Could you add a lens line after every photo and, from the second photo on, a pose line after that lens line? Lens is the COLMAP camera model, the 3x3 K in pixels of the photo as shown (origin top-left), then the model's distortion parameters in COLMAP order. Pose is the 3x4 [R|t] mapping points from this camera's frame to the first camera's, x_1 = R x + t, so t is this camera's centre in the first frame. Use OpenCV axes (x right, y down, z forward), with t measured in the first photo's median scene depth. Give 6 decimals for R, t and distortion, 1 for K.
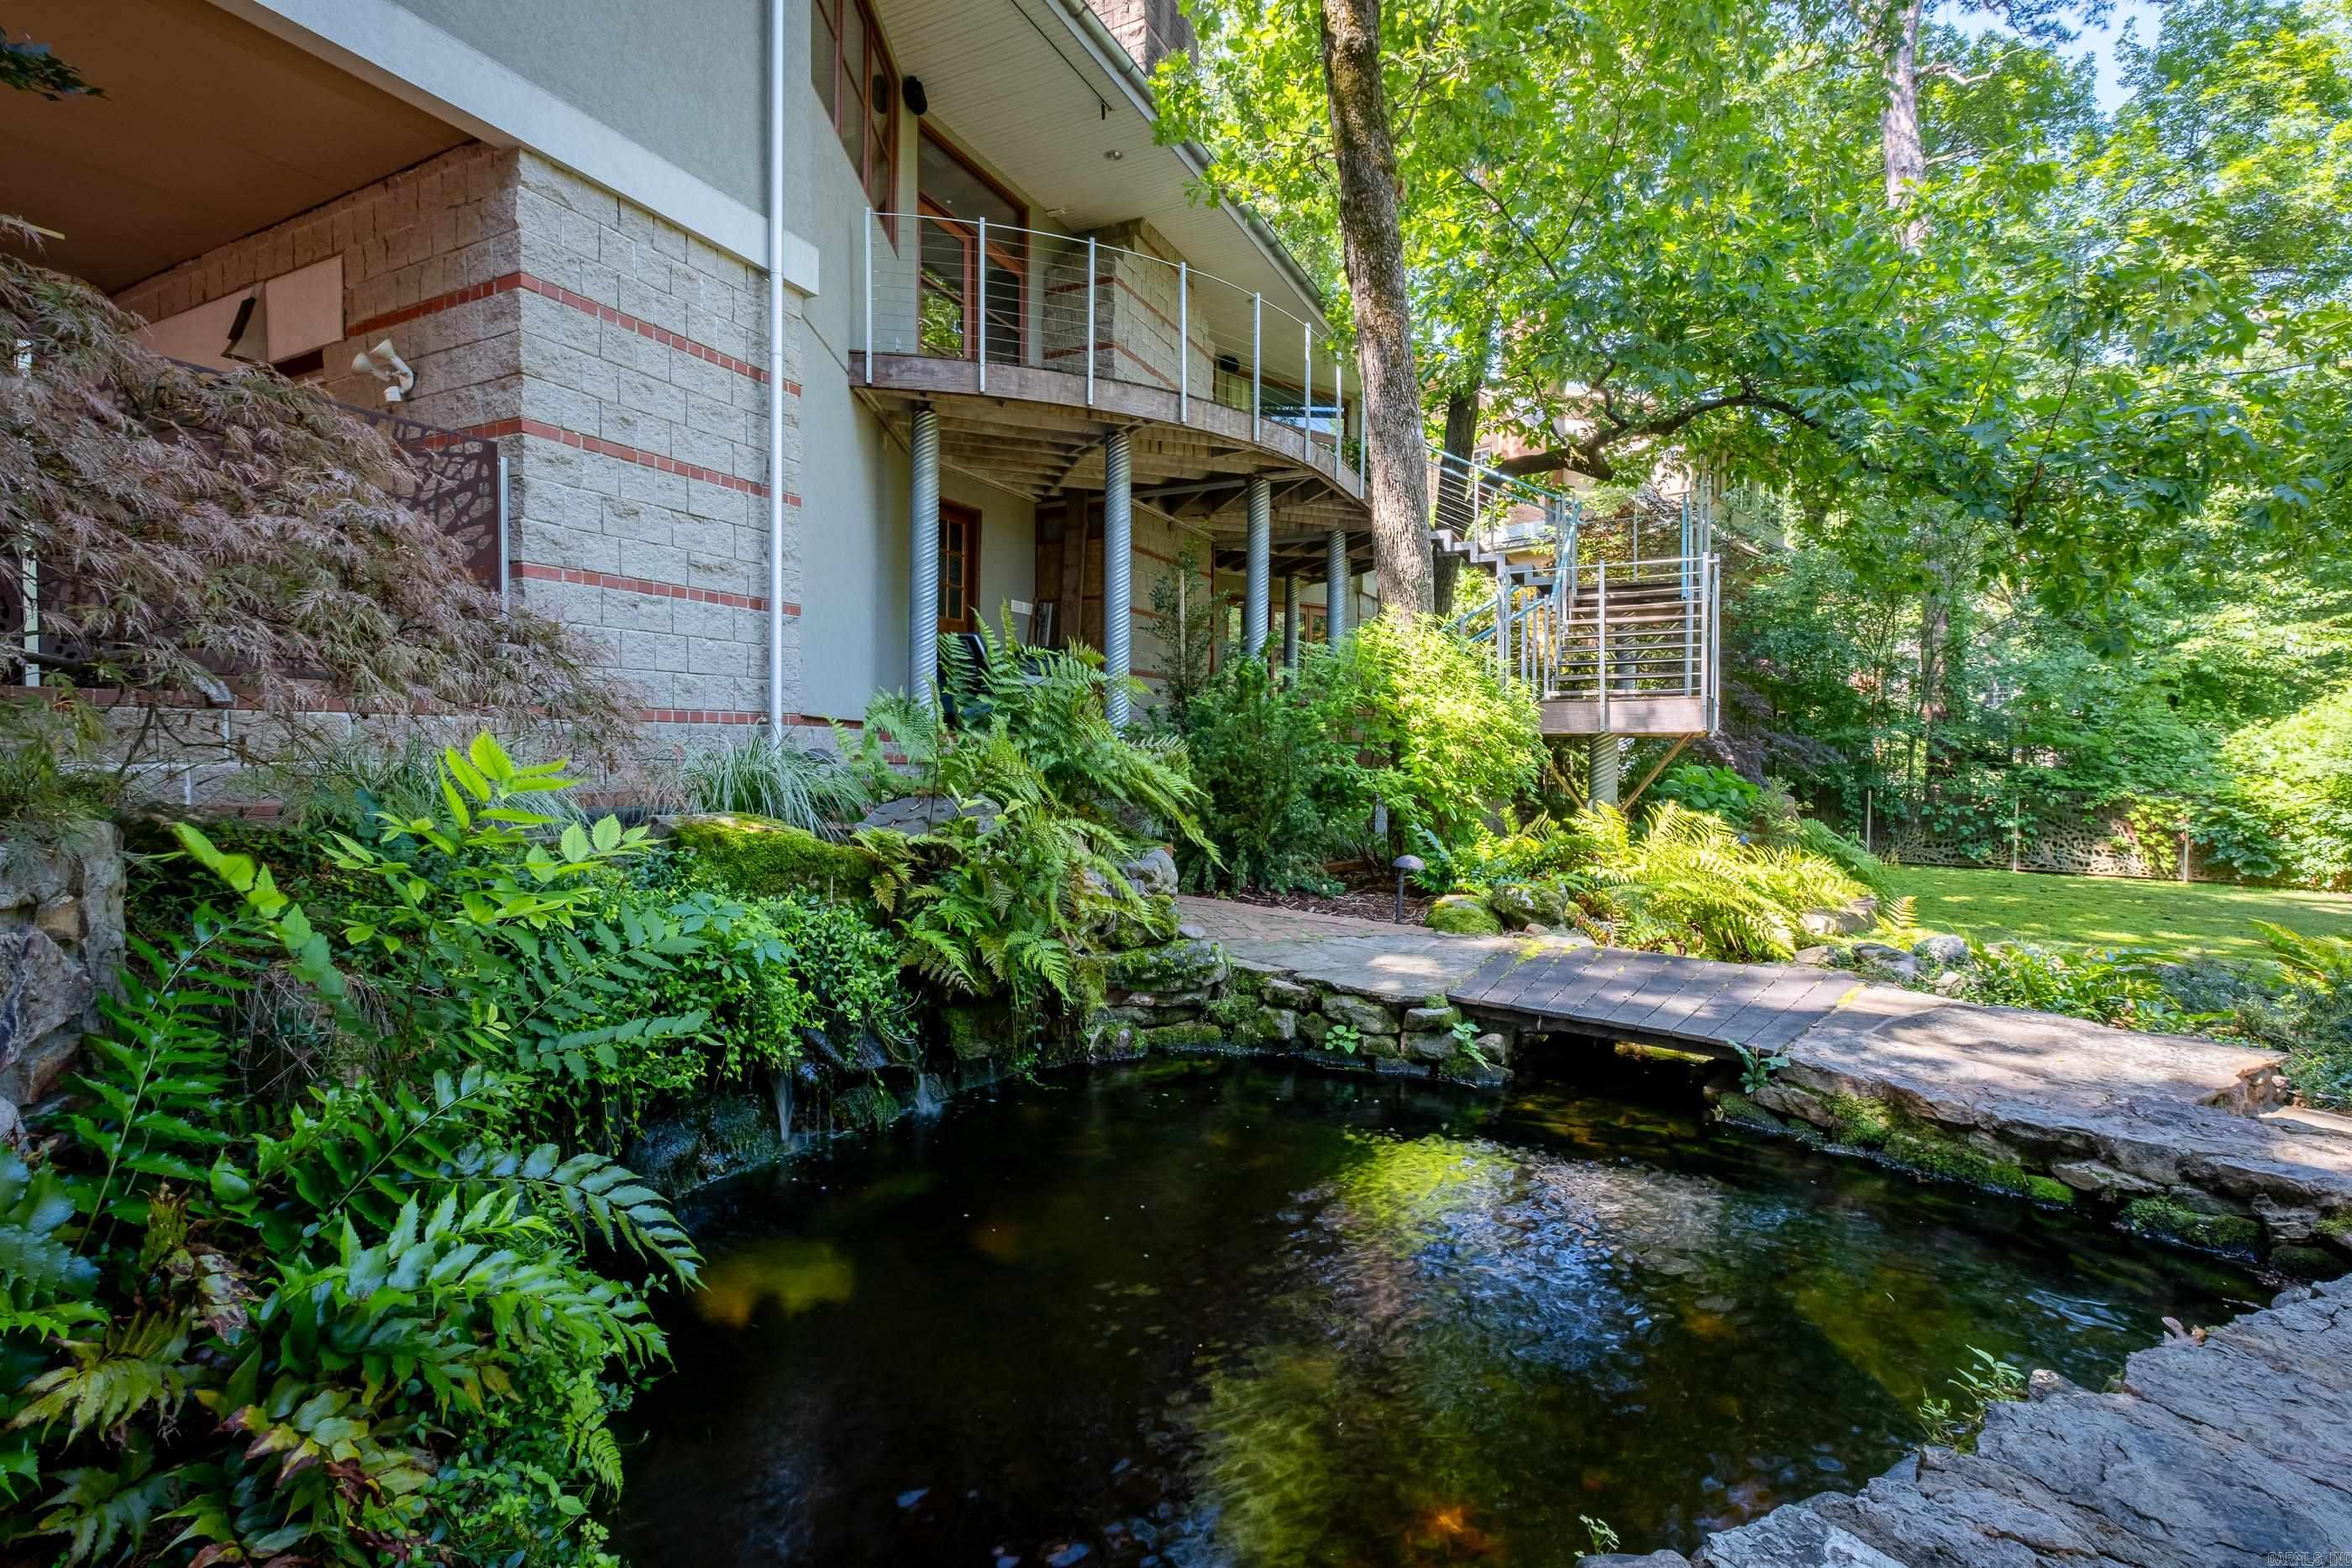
lens RADIAL K [[1055.6, 0, 1189.7], [0, 1055.6, 767.8], [0, 0, 1]] dist [-0.000657, 0.000526]
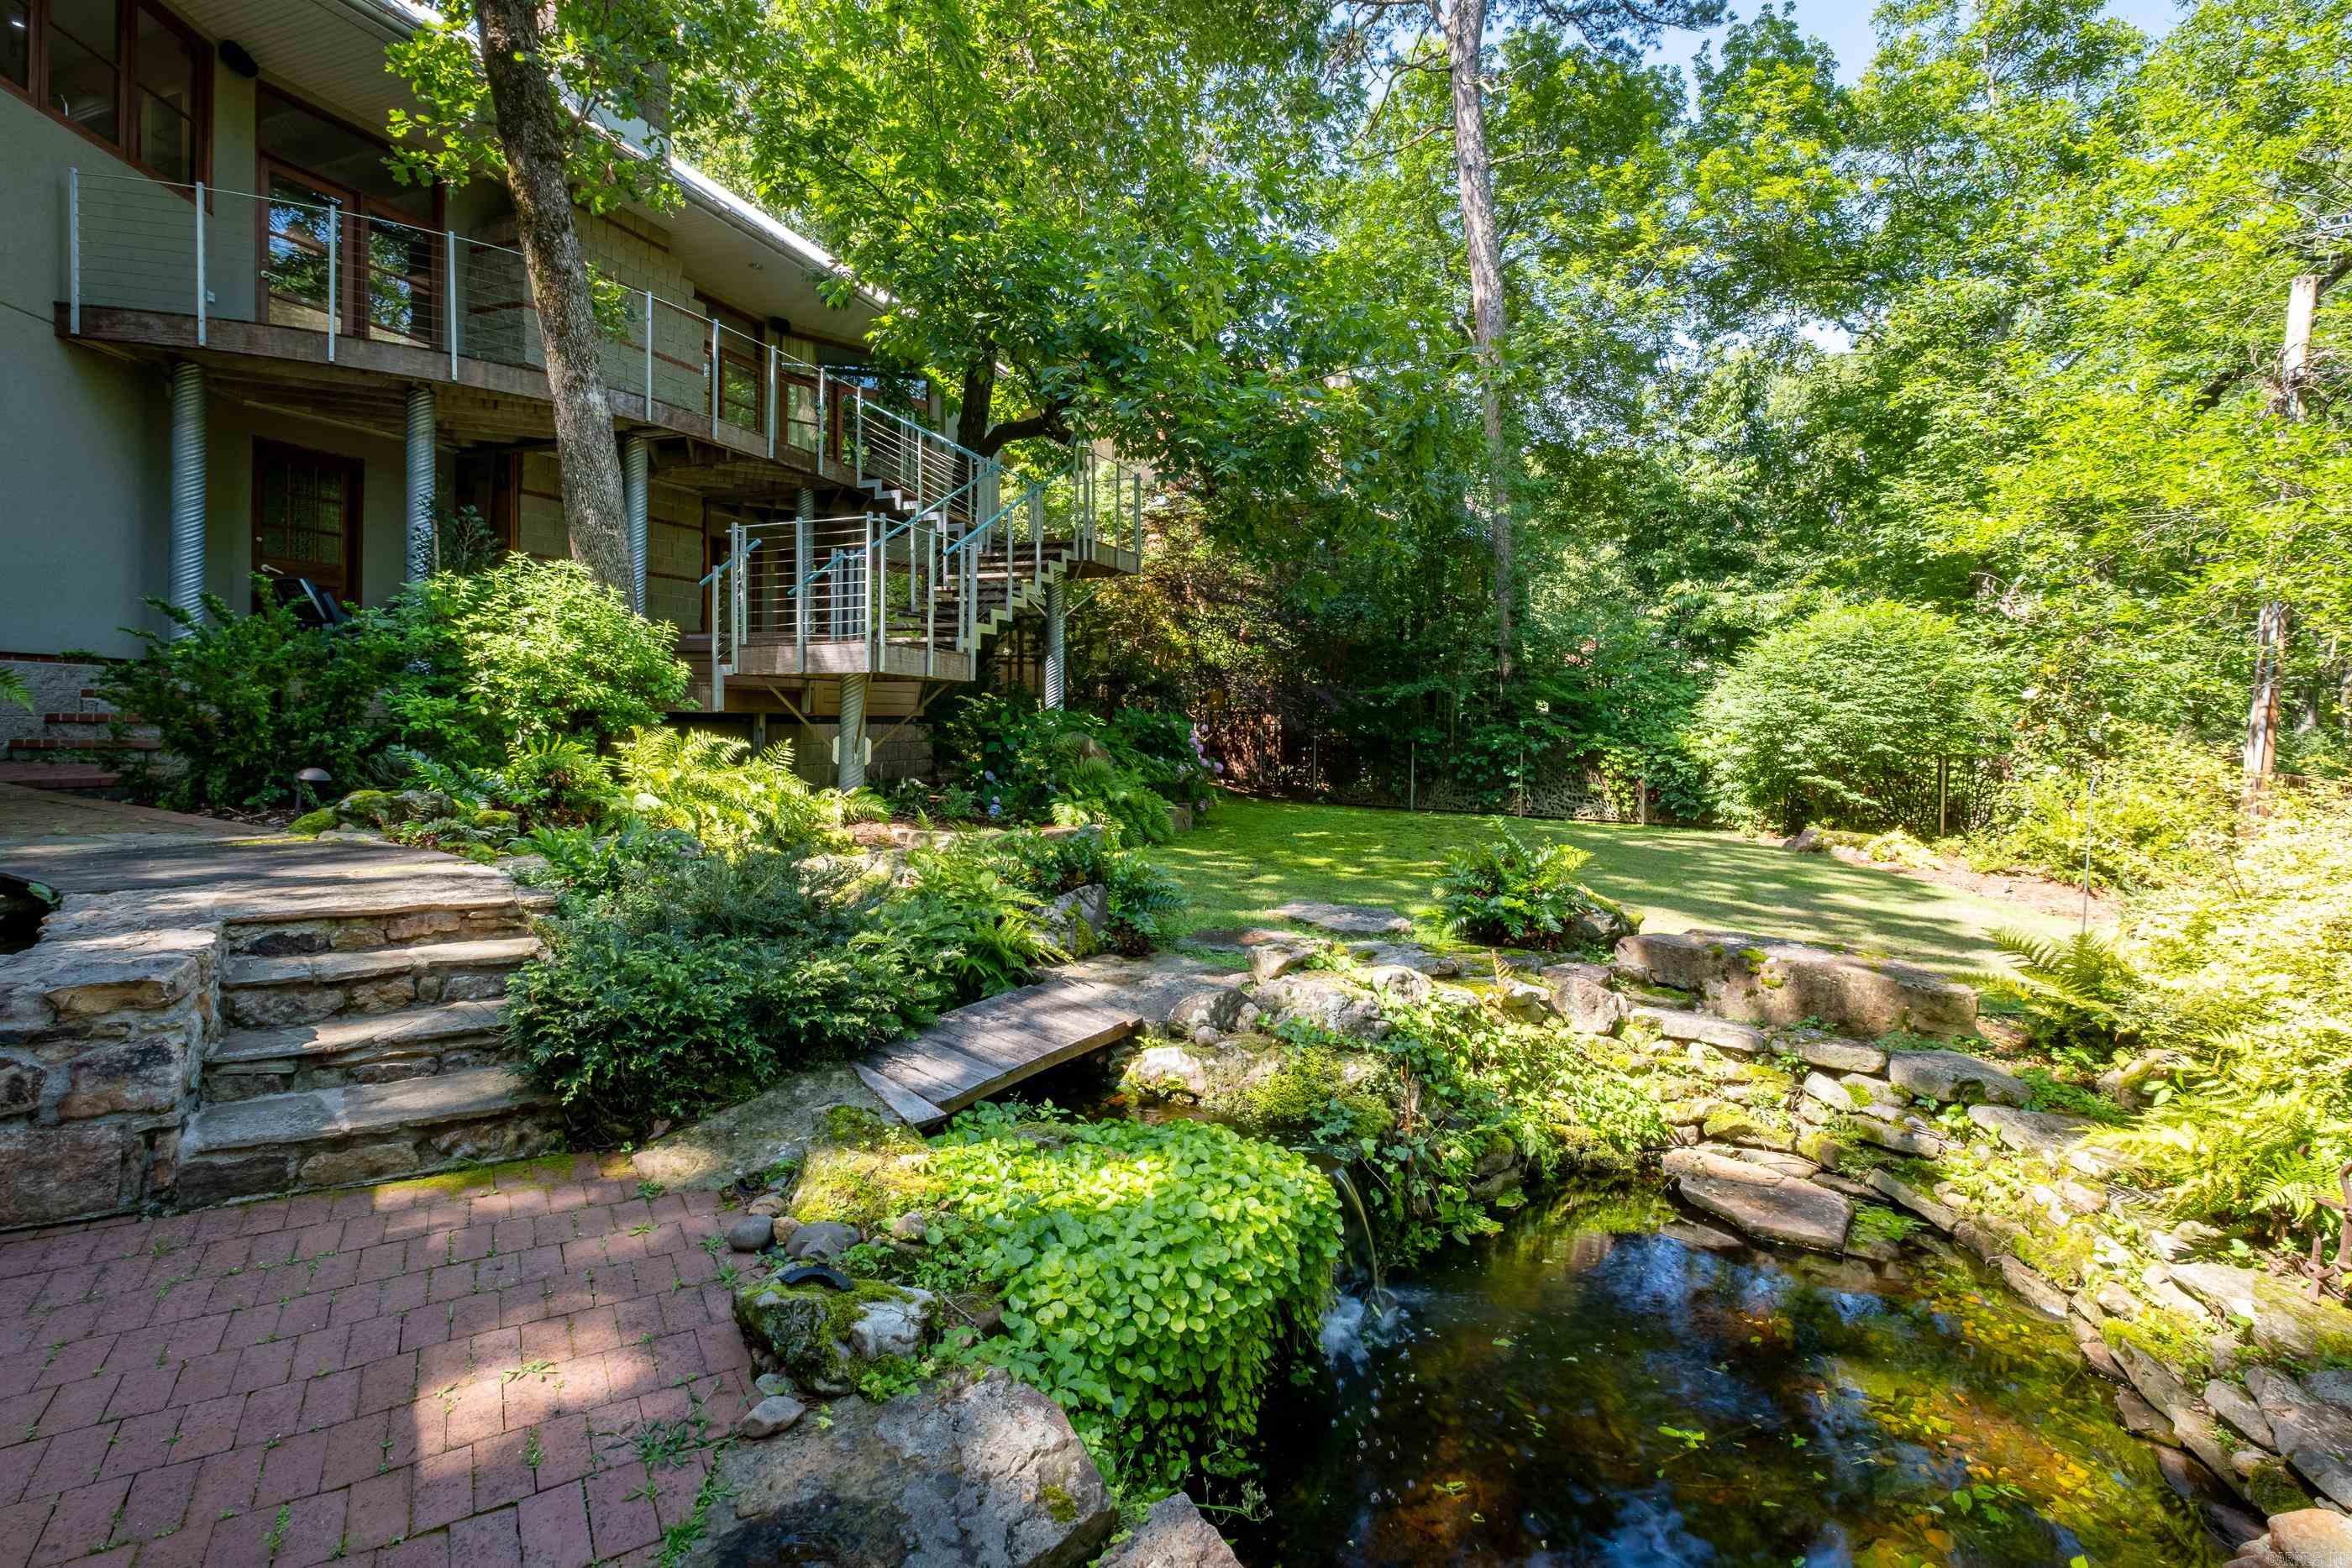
lens RADIAL K [[1055.6, 0, 1109.5], [0, 1055.6, 729.0], [0, 0, 1]] dist [-0.000657, 0.000526]
pose [[0.996701, 0.005741, 0.080961, 0.786009], [-0.005794, 0.999983, 0.000410, 0.028876], [-0.080957, -0.000878, 0.996717, -0.165099]]
